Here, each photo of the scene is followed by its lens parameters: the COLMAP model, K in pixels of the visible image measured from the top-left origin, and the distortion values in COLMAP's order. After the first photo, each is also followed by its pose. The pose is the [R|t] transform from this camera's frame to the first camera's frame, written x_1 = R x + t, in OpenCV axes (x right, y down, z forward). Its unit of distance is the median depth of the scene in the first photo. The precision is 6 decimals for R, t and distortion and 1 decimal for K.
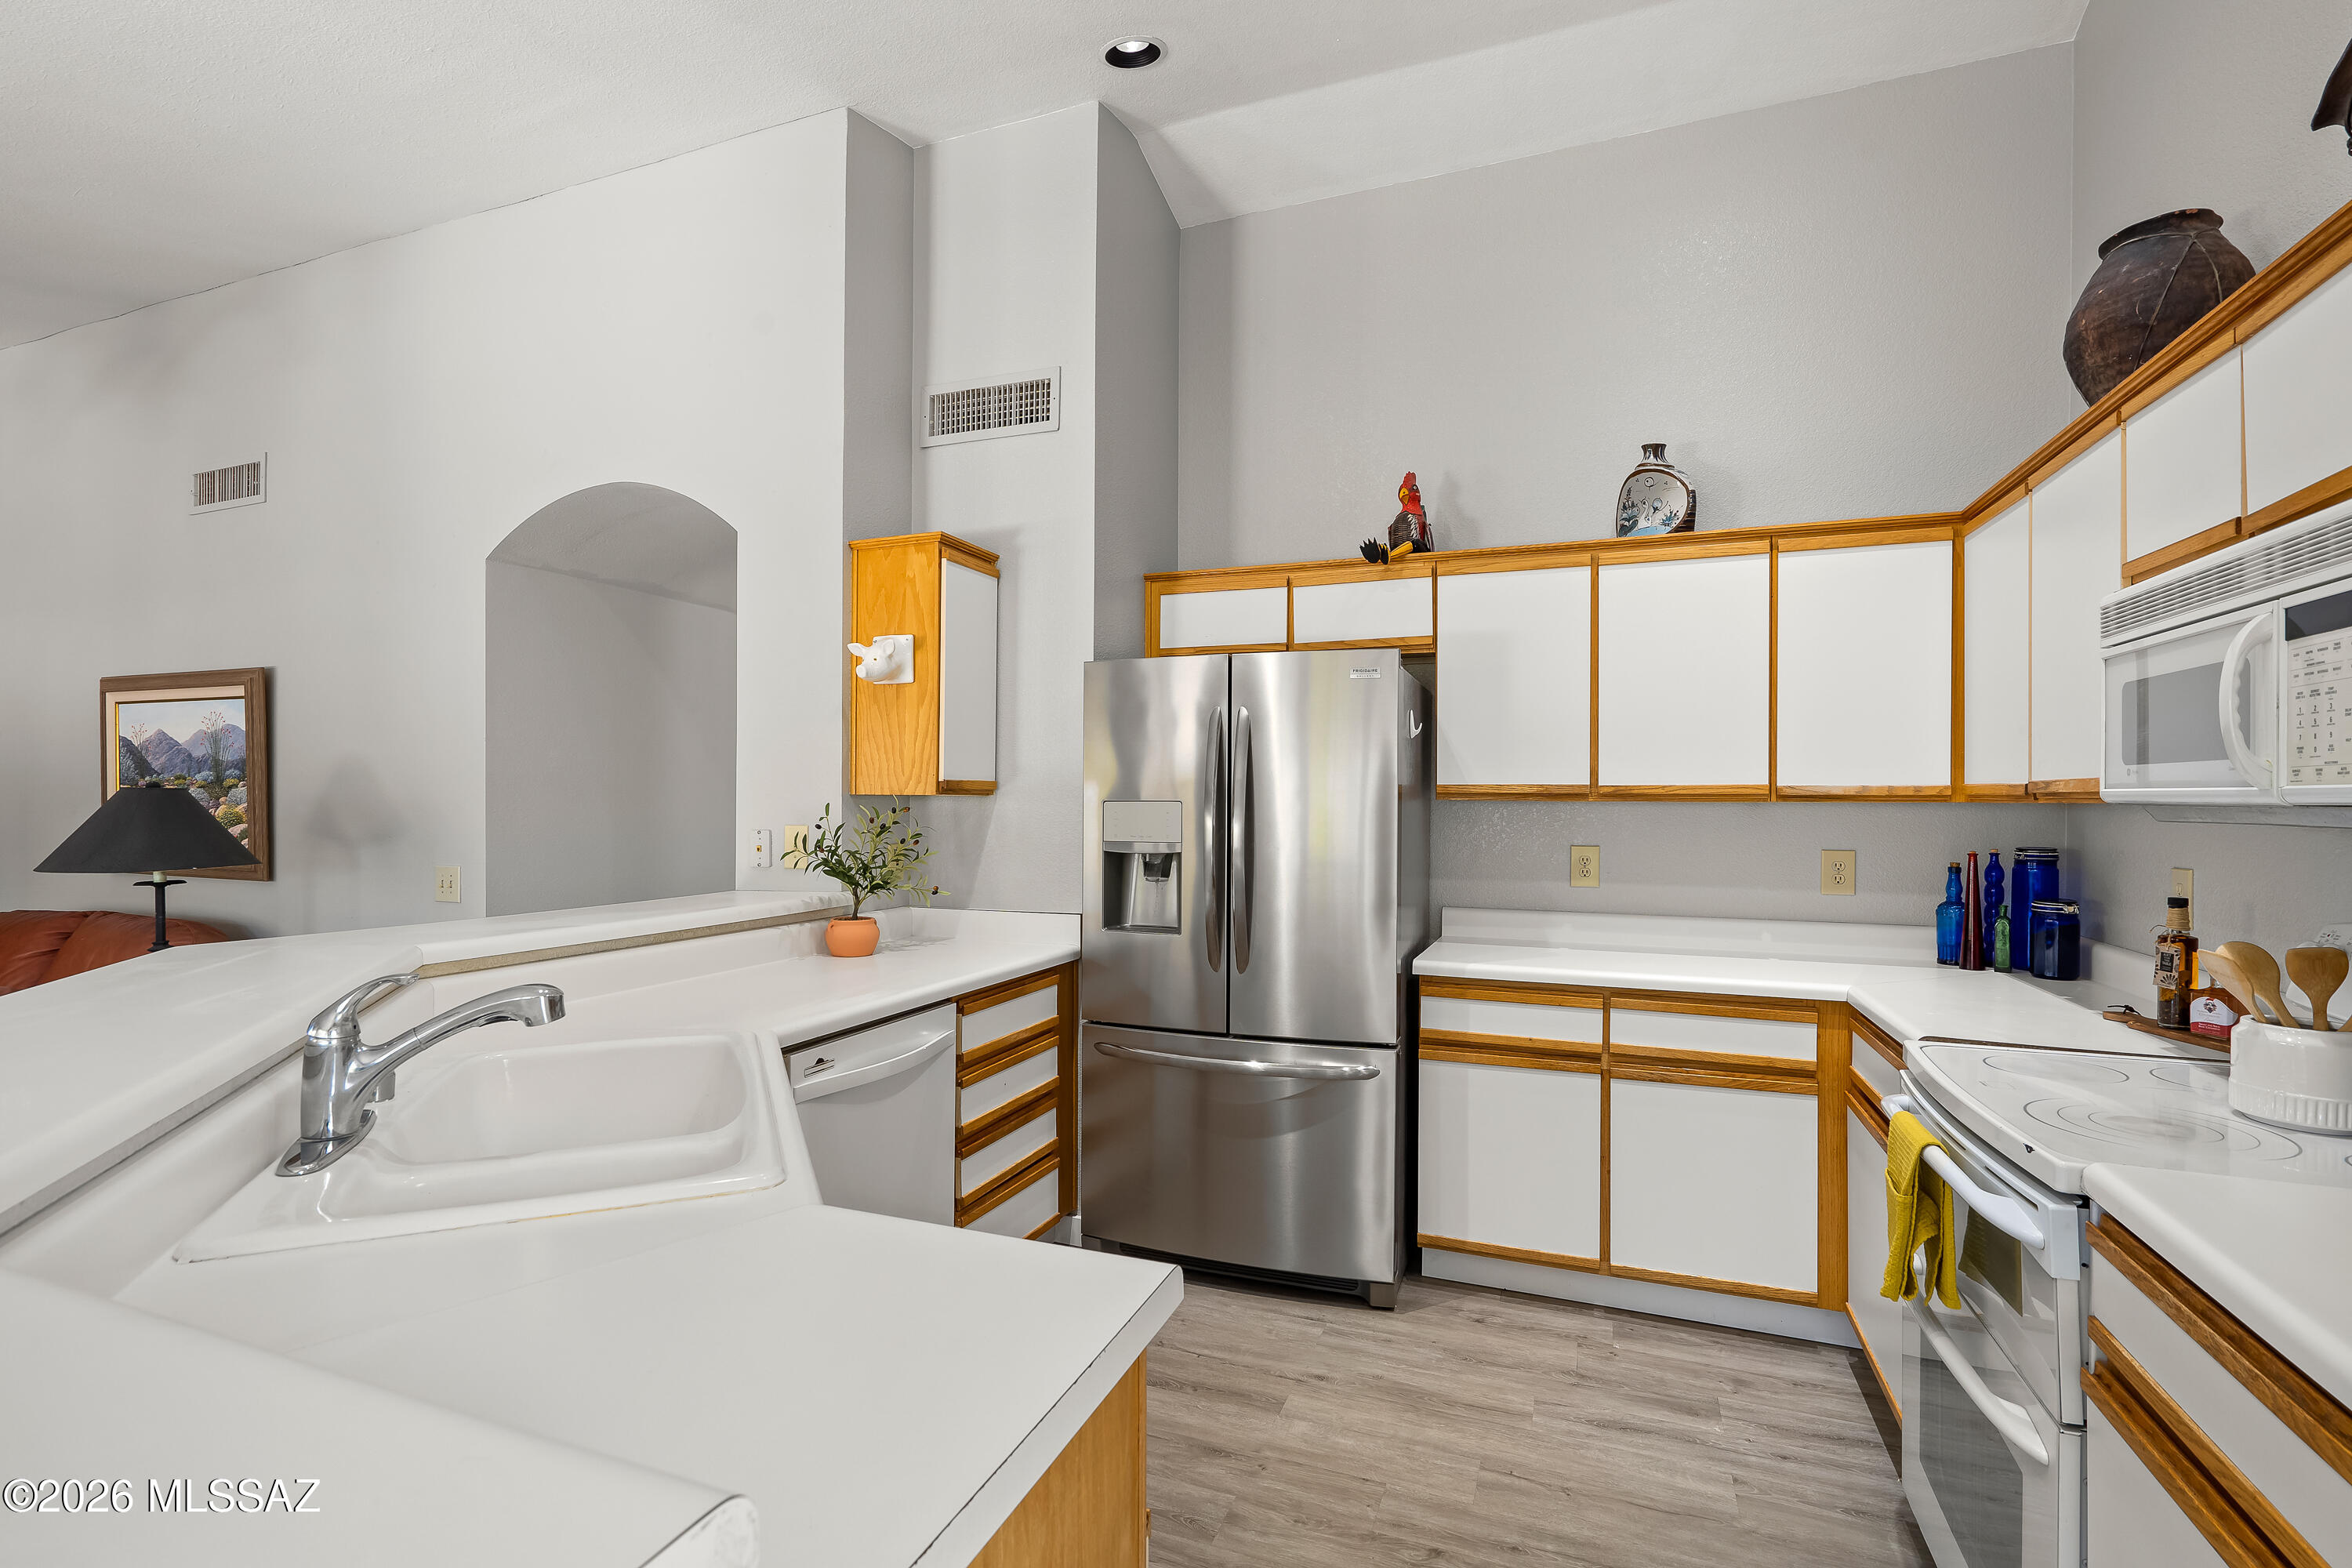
lens RADIAL K [[1079.5, 0, 1162.7], [0, 1079.5, 794.2], [0, 0, 1]] dist [0.000534, 0.000237]
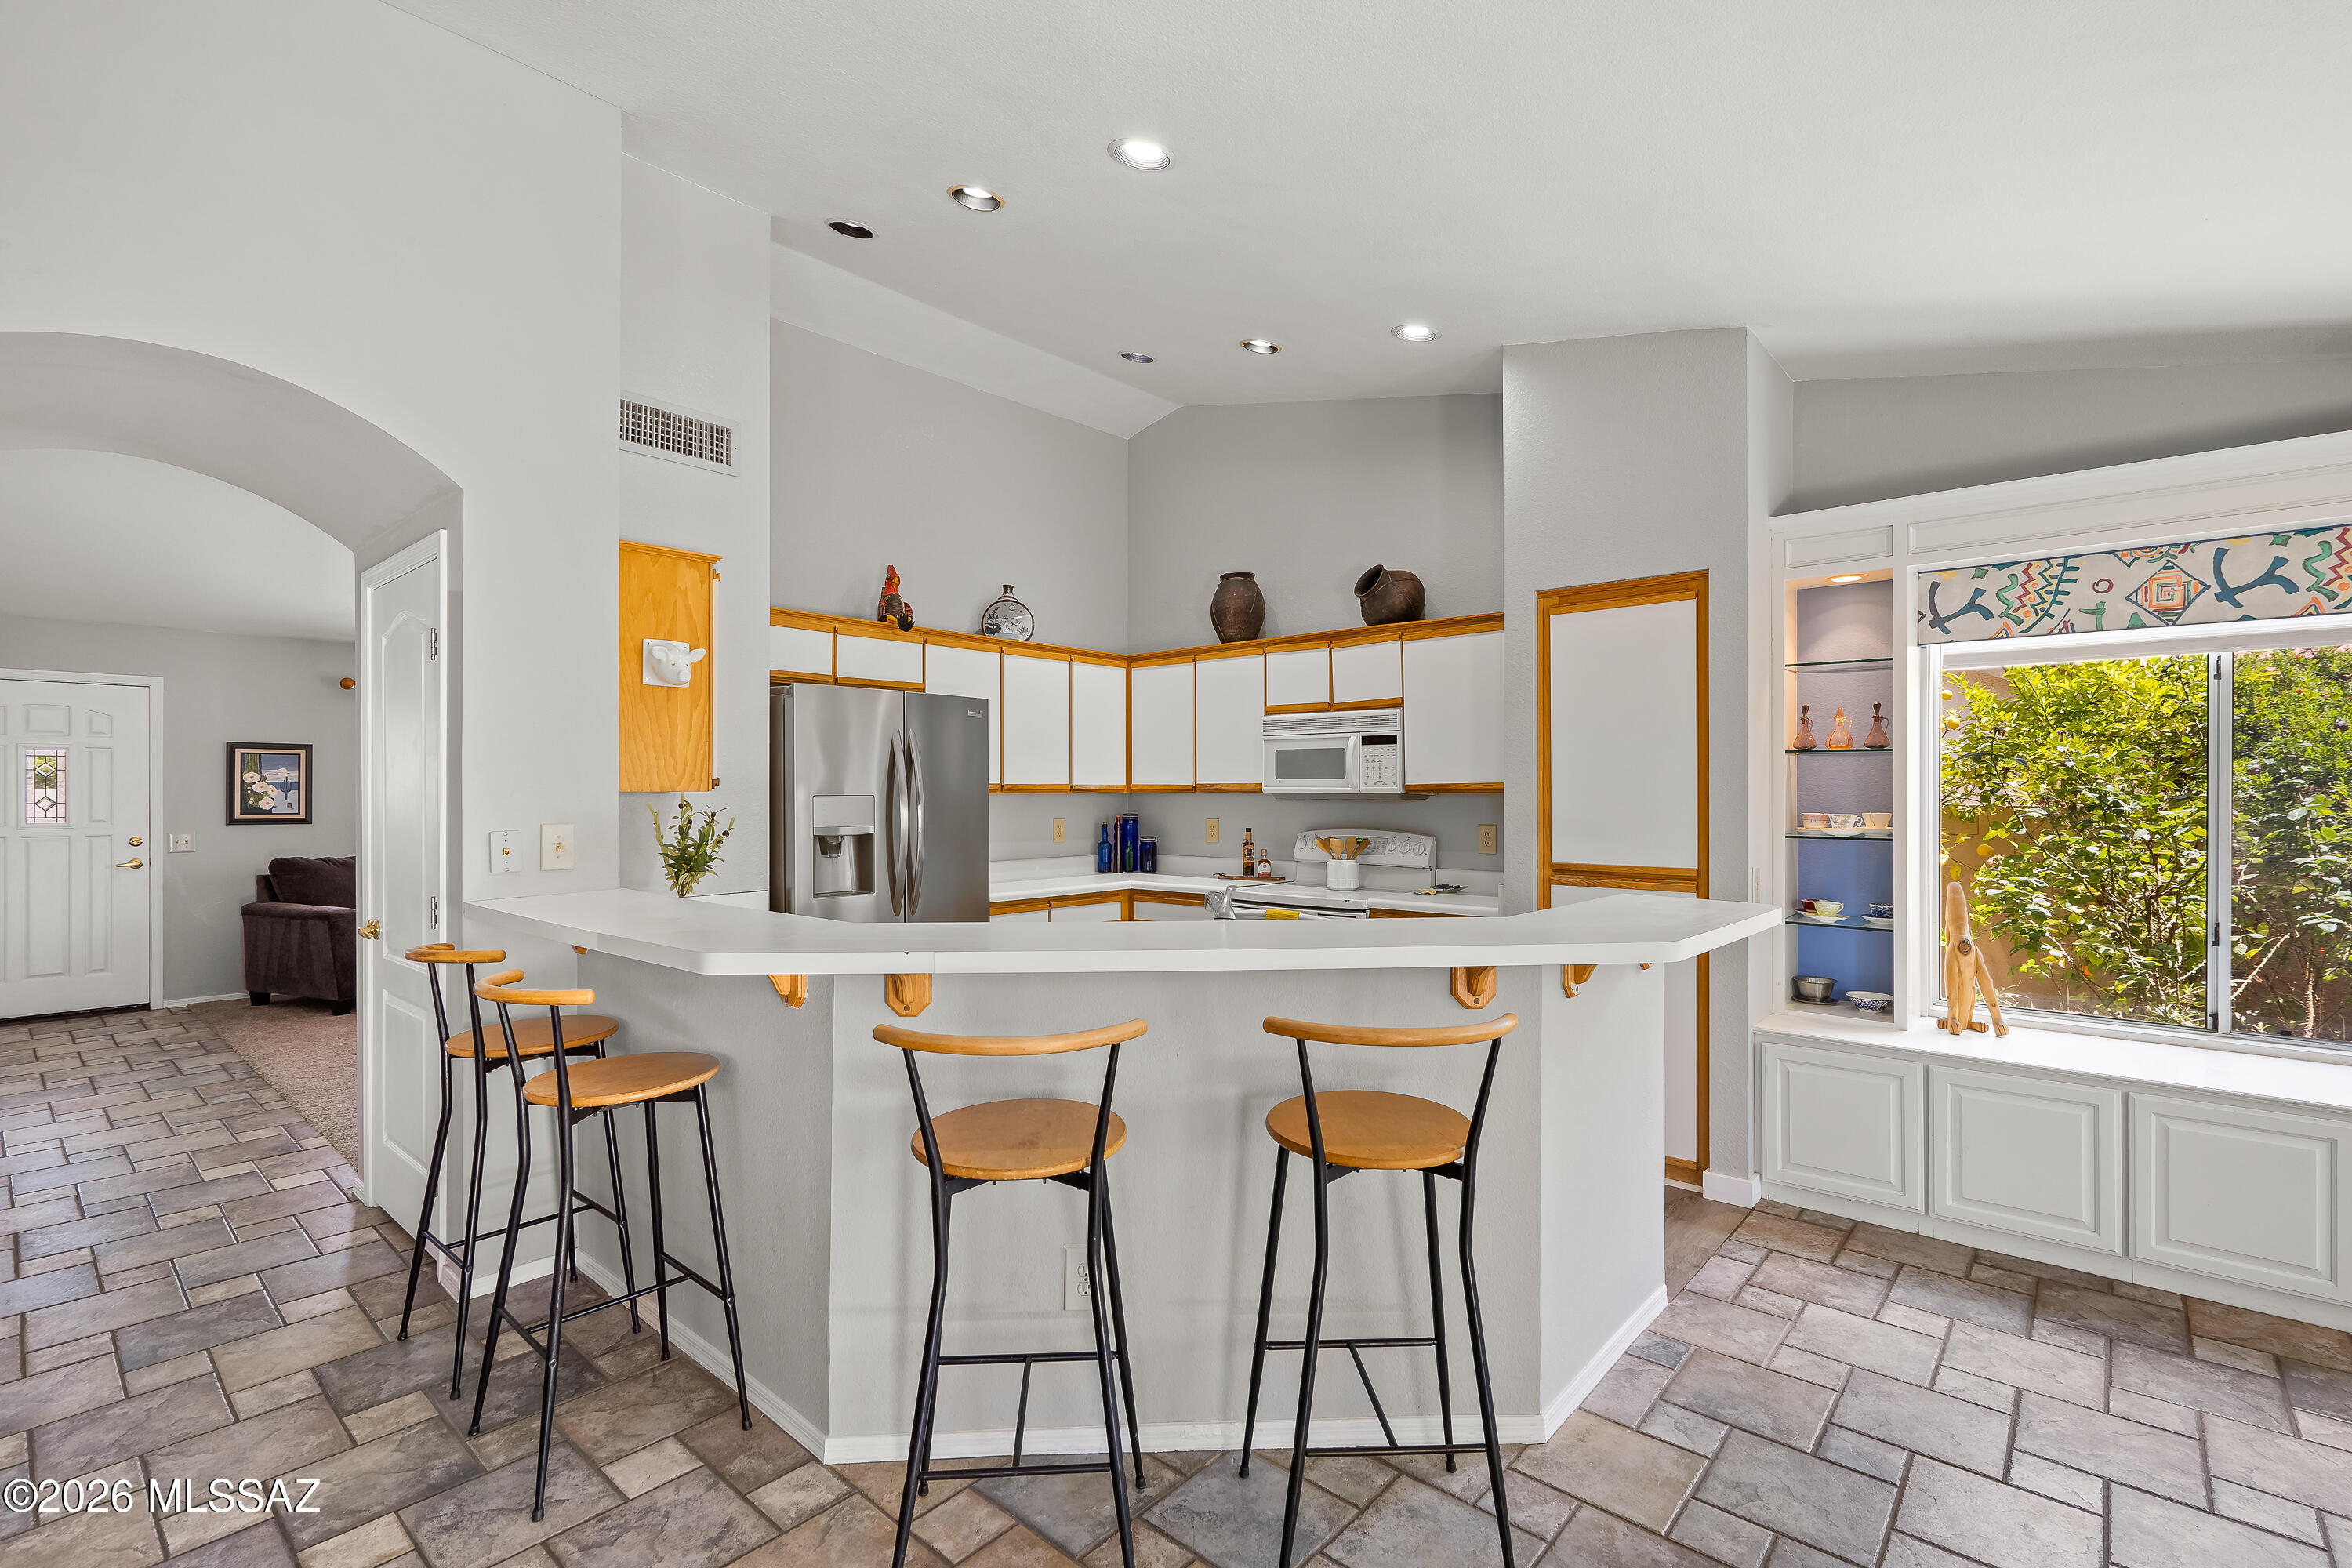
lens RADIAL K [[1079.5, 0, 1162.7], [0, 1079.5, 794.2], [0, 0, 1]] dist [0.000534, 0.000237]
pose [[0.346866, -0.007119, 0.937888, -1.076368], [-0.000588, 0.999969, 0.007808, -0.005350], [-0.937914, -0.003259, 0.346851, 0.179417]]
